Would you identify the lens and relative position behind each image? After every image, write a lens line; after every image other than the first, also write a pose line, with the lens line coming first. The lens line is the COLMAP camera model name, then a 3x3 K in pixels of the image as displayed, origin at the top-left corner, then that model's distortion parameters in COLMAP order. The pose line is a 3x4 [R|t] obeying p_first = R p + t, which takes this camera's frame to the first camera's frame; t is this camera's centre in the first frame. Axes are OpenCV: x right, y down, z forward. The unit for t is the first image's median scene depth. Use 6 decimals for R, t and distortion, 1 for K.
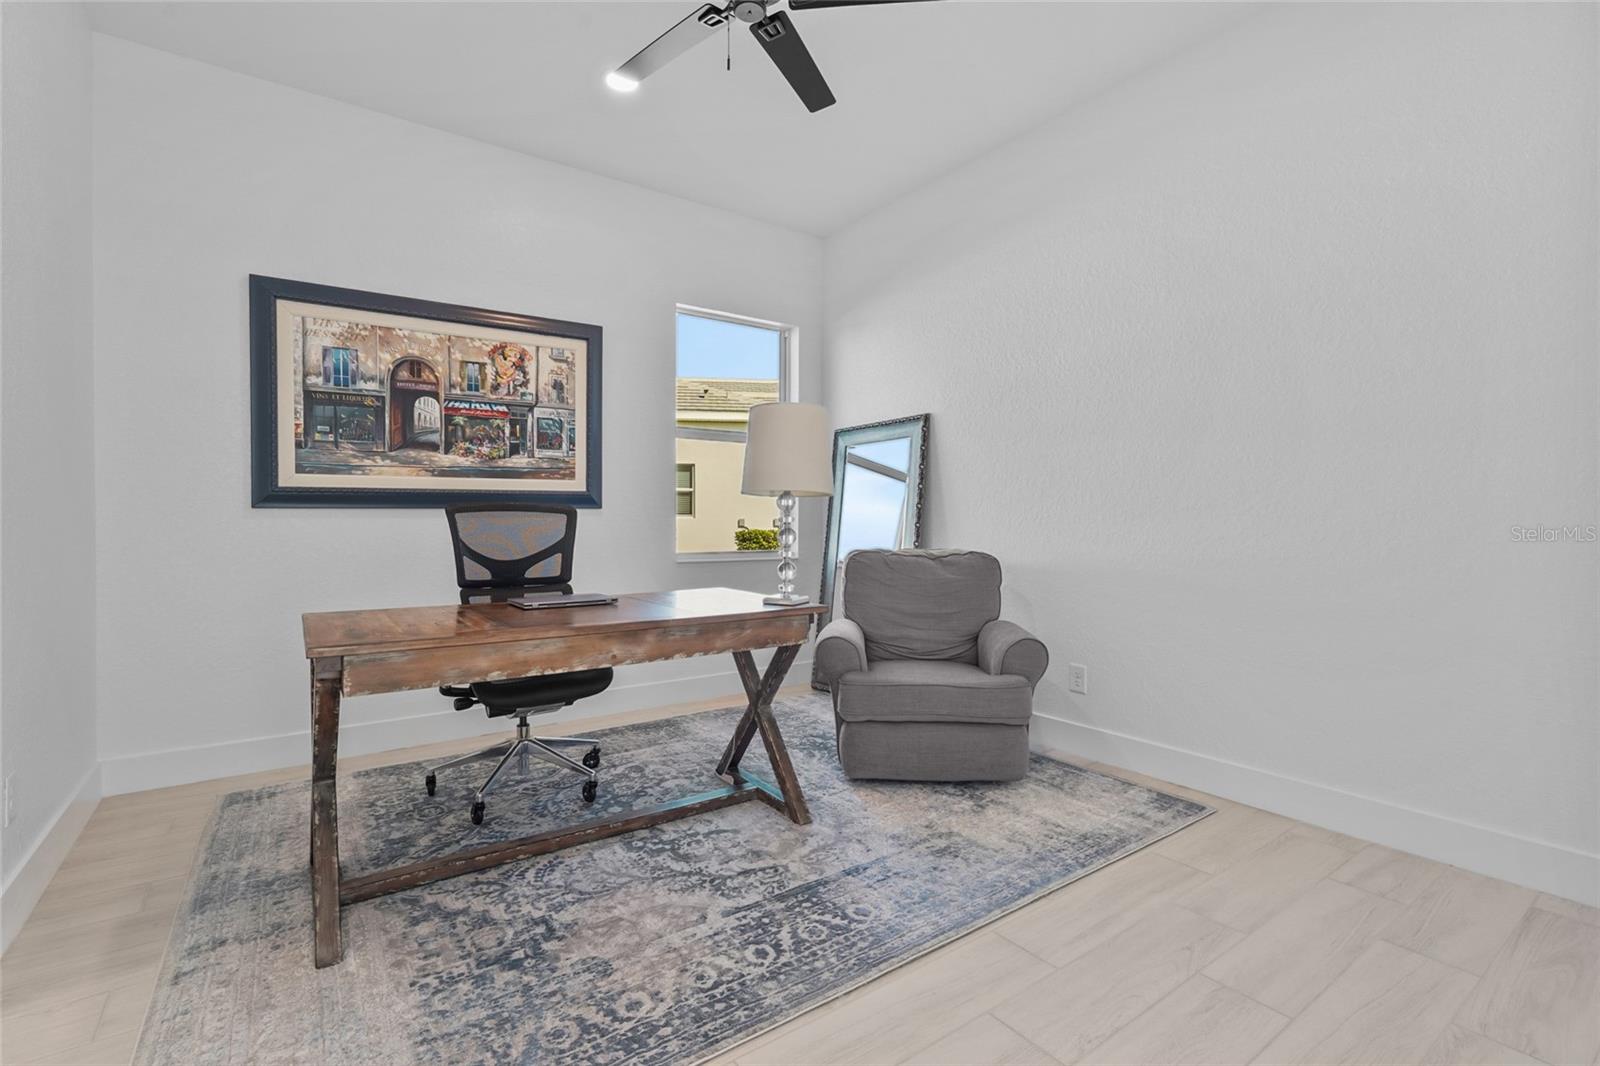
lens RADIAL K [[723.5, 0, 805.2], [0, 723.5, 530.8], [0, 0, 1]] dist [-0.001974, 0.001188]
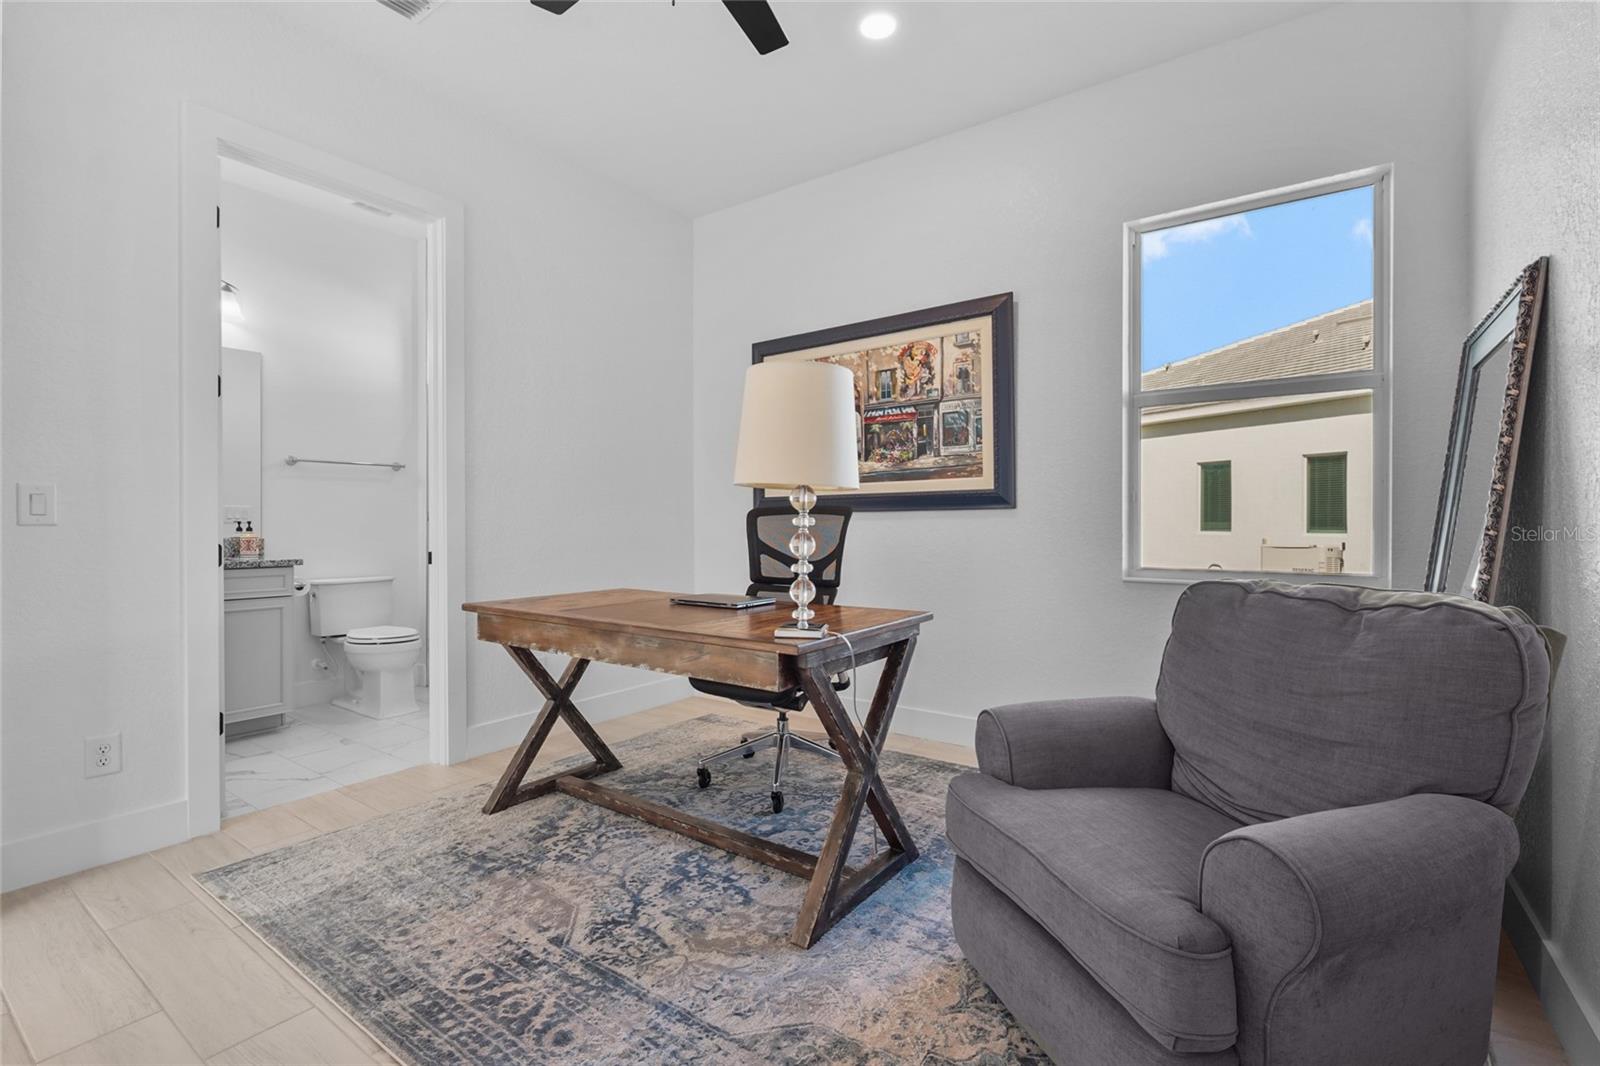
lens RADIAL K [[723.5, 0, 785.3], [0, 723.5, 529.2], [0, 0, 1]] dist [-0.001974, 0.001188]
pose [[0.315034, 0.008282, -0.949044, 0.475855], [-0.013053, 0.999905, 0.004393, -0.007810], [0.948991, 0.011004, 0.315112, 0.534099]]
